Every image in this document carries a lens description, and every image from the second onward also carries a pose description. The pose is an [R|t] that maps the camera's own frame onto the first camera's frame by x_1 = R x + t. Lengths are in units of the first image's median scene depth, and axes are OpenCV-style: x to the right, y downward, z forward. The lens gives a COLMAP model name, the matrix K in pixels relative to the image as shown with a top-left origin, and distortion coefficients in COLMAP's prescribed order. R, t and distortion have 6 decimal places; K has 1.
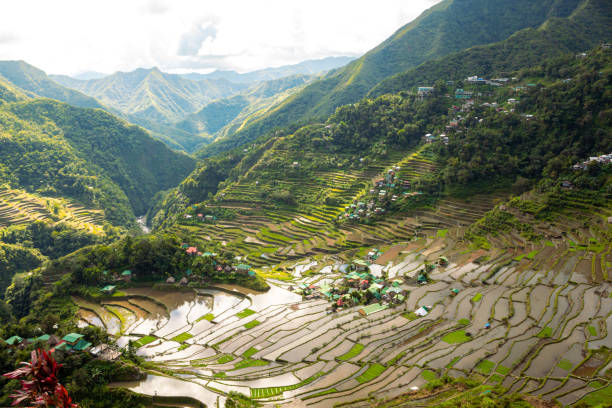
lens RADIAL K [[514.8, 0, 300.6], [0, 514.8, 203.9], [0, 0, 1]] dist [-0.164390, 0.155048]
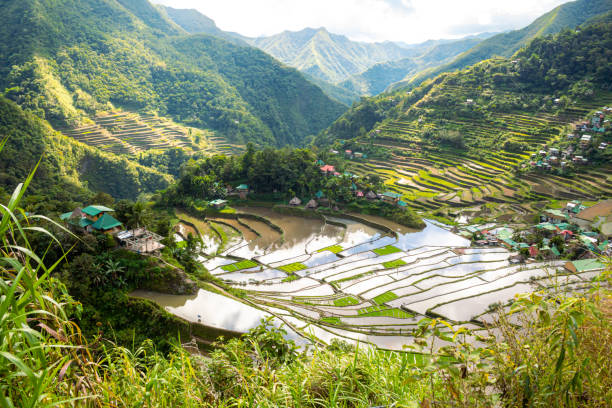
lens RADIAL K [[520.5, 0, 302.4], [0, 520.5, 203.0], [0, 0, 1]] dist [-0.163800, 0.155993]
pose [[0.950727, 0.115414, -0.287747, -0.012998], [-0.102577, 0.992953, 0.059349, 0.071579], [0.292569, -0.026908, 0.955866, 0.172819]]
